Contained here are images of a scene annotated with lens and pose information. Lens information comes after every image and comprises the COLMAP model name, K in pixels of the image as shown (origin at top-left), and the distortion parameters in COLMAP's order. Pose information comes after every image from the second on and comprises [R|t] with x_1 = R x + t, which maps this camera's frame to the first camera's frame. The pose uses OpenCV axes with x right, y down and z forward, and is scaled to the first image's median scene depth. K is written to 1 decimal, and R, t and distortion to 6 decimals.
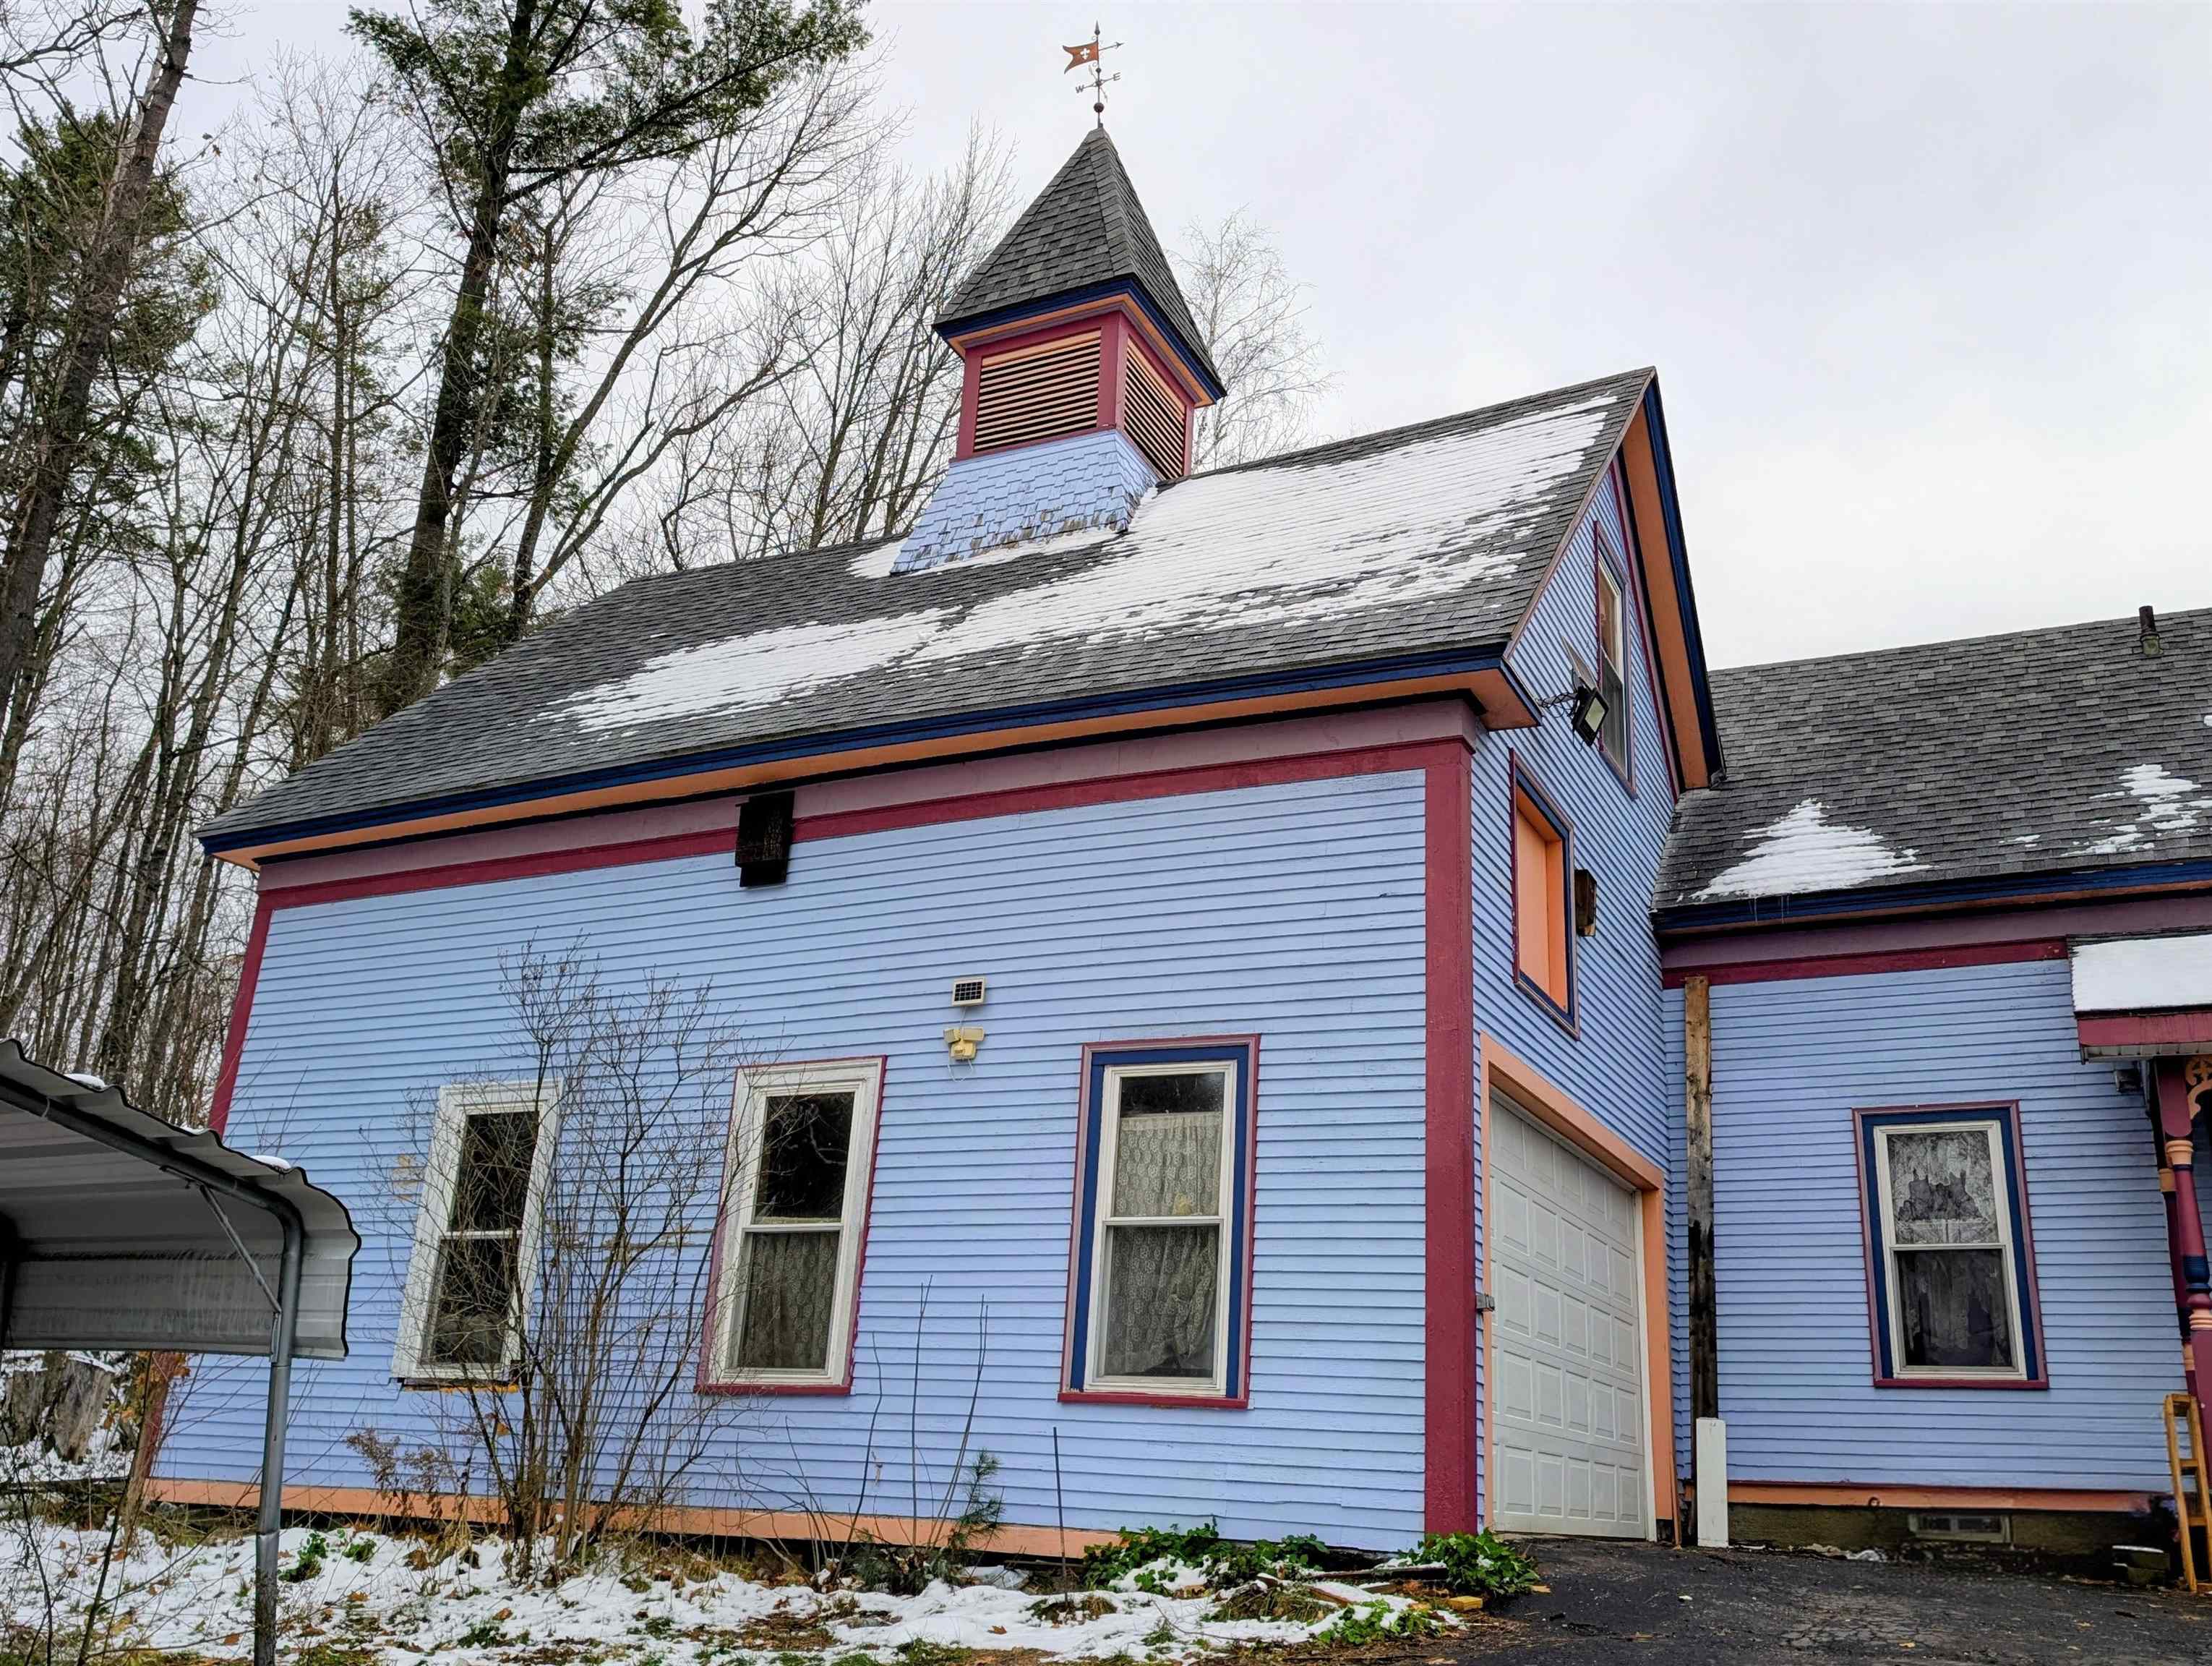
lens RADIAL K [[1856.2, 0, 1147.1], [0, 1856.2, 825.0], [0, 0, 1]] dist [0.207269, -0.533483]
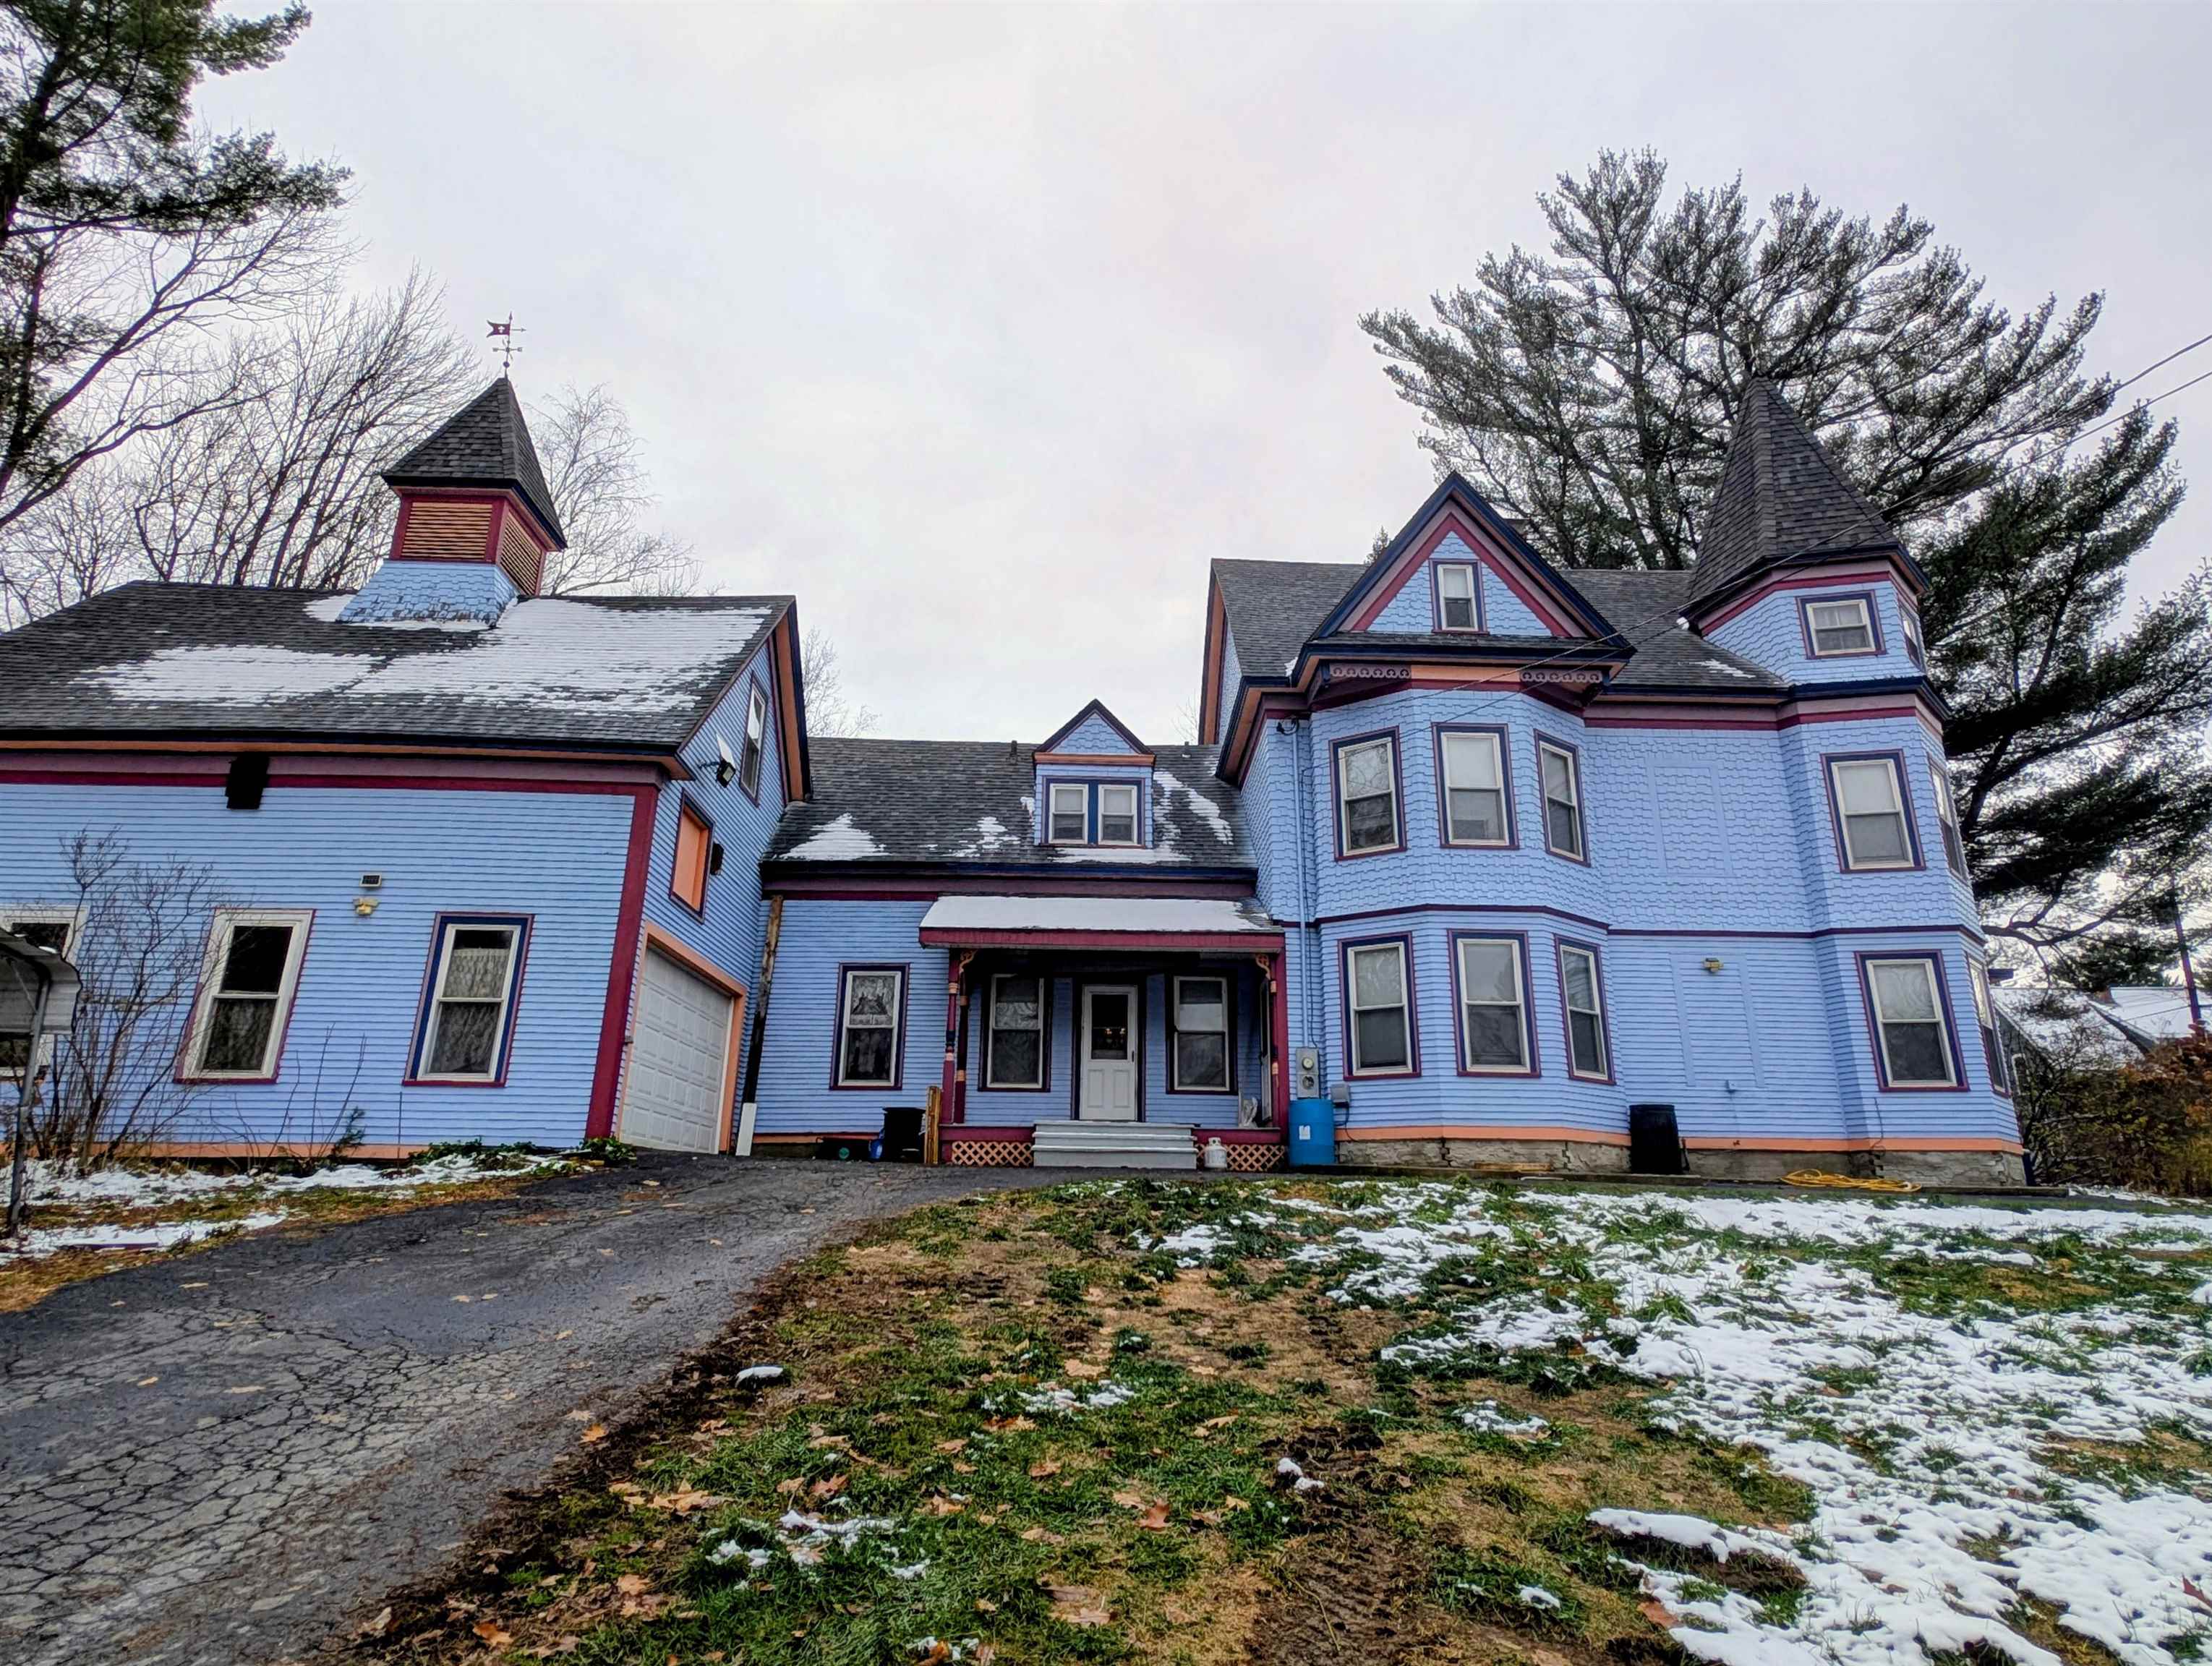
lens RADIAL K [[1236.8, 0, 1105.9], [0, 1236.8, 814.0], [0, 0, 1]] dist [0.042759, -0.031944]
pose [[0.890488, 0.107153, 0.442210, 0.001015], [-0.123145, 0.992360, 0.007517, -0.074875], [-0.438026, -0.061150, 0.896880, -0.447135]]
